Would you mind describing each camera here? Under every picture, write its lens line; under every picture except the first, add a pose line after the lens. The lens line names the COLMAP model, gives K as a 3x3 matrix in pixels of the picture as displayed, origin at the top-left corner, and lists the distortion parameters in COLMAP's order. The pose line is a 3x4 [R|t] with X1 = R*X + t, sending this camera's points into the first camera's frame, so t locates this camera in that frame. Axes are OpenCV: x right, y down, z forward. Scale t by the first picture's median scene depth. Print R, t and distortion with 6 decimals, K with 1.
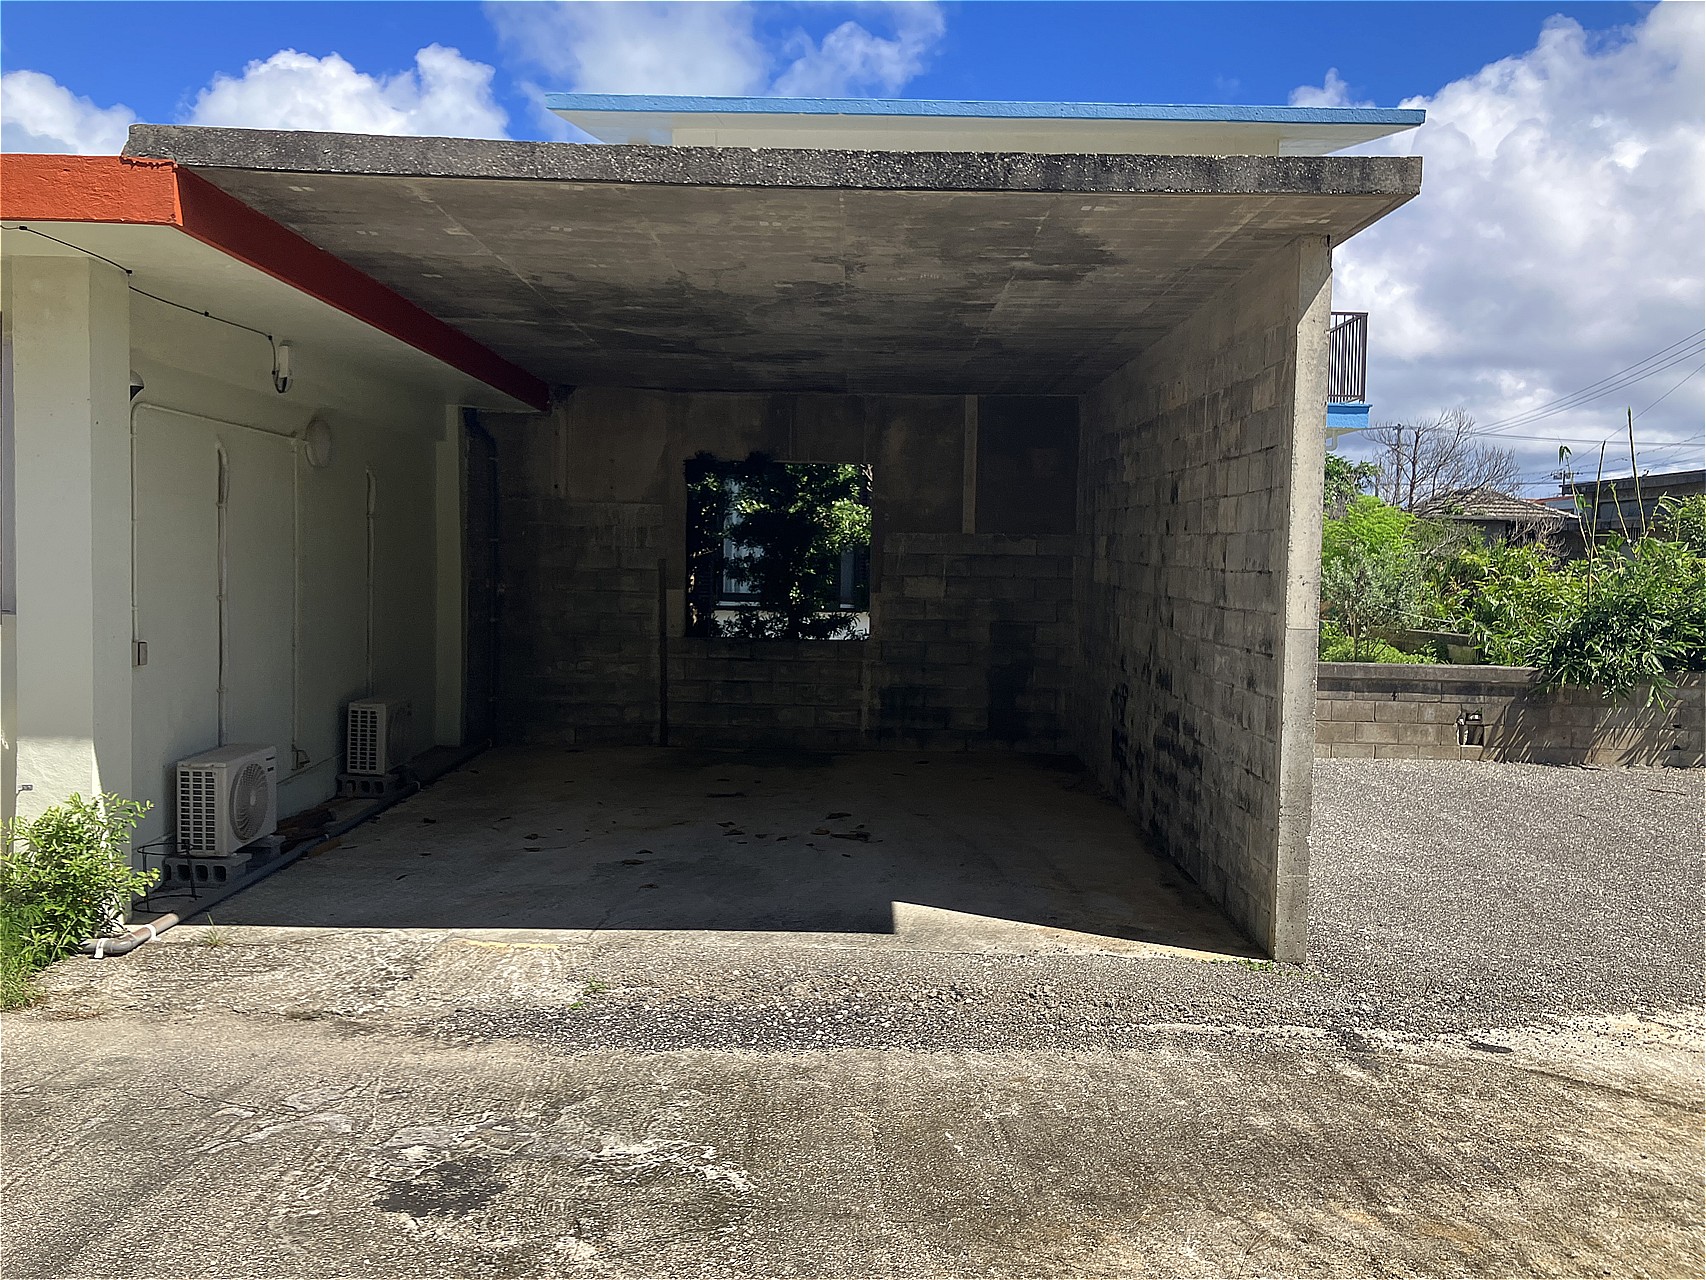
lens RADIAL K [[1390.2, 0, 851.6], [0, 1390.2, 622.7], [0, 0, 1]] dist [-0.001033, -0.007770]
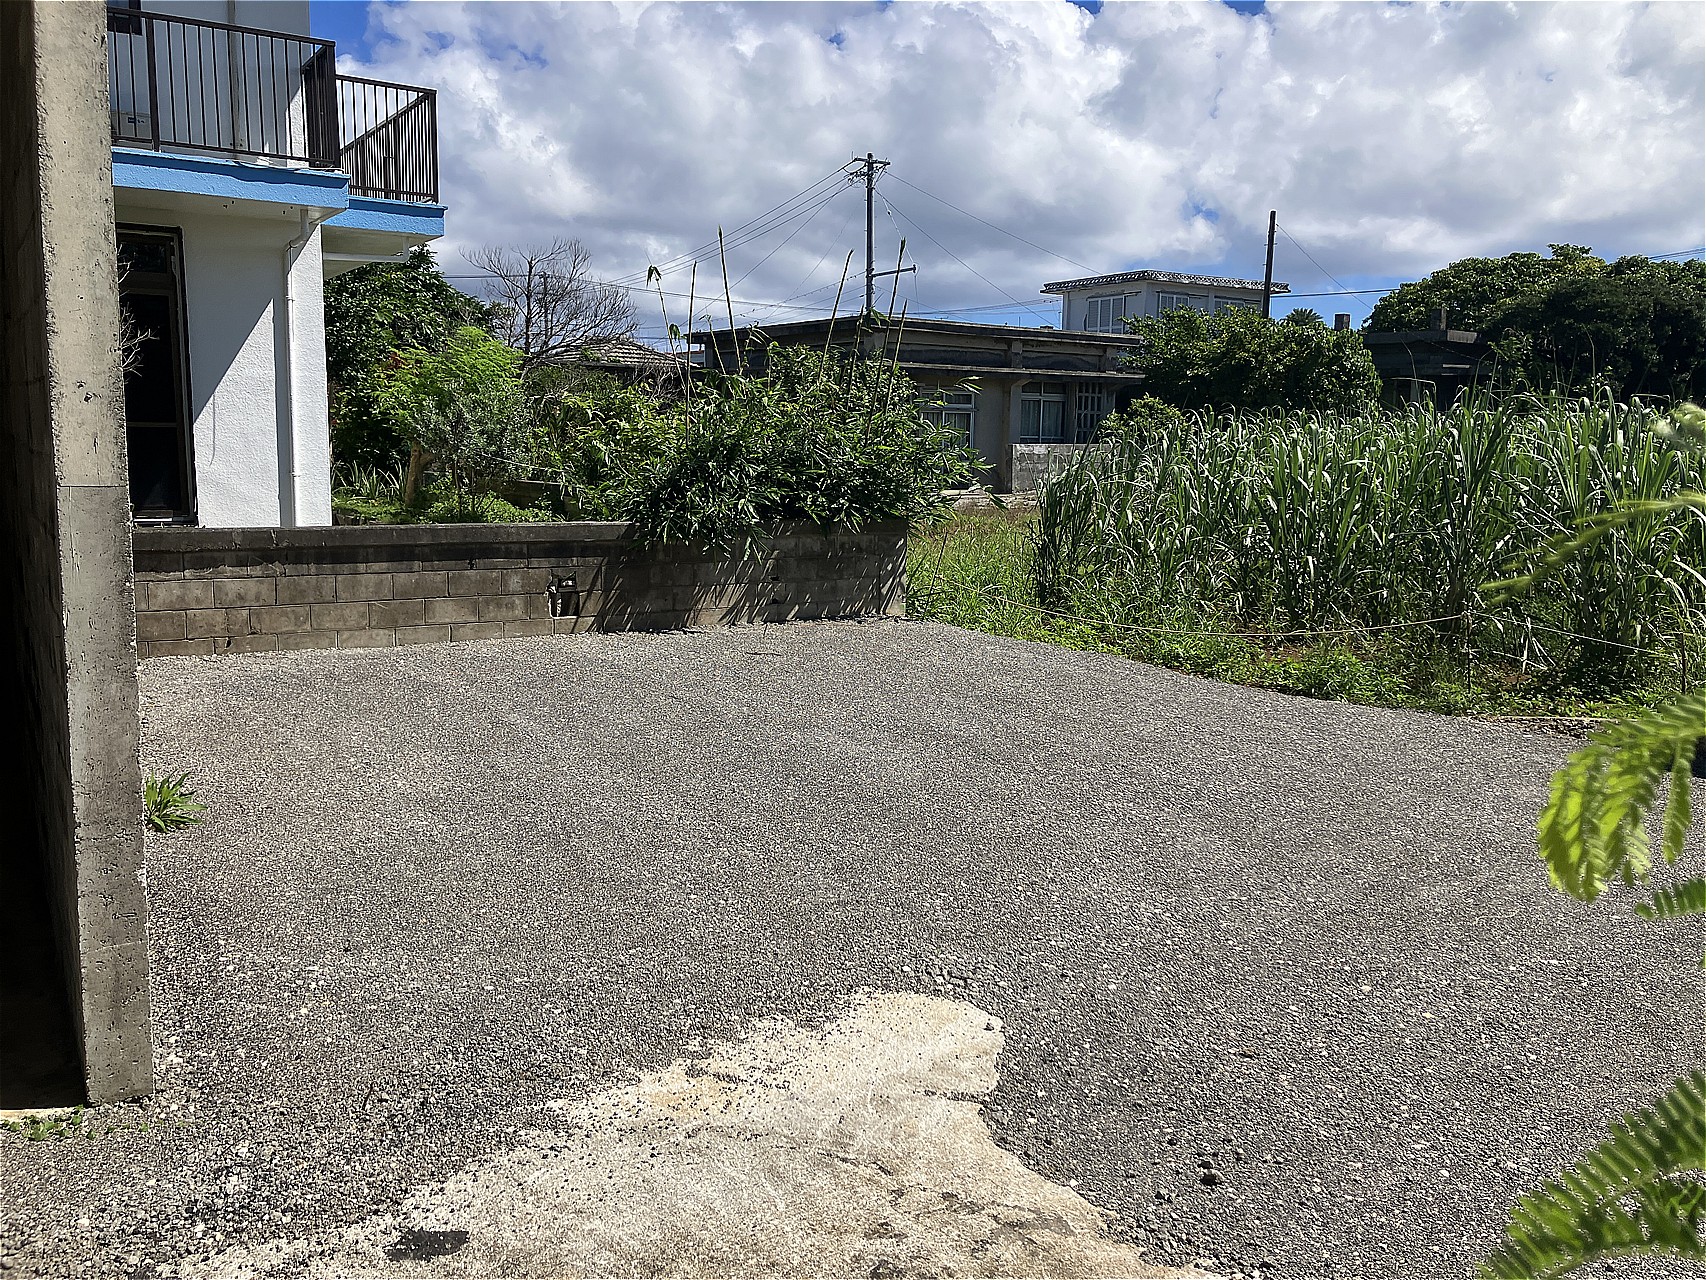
lens RADIAL K [[1390.2, 0, 851.6], [0, 1390.2, 622.7], [0, 0, 1]] dist [-0.001033, -0.007770]
pose [[0.838258, -0.077059, 0.539802, 0.132062], [0.020099, 0.993658, 0.110637, 0.001420], [-0.544904, -0.081893, 0.834490, 0.191536]]
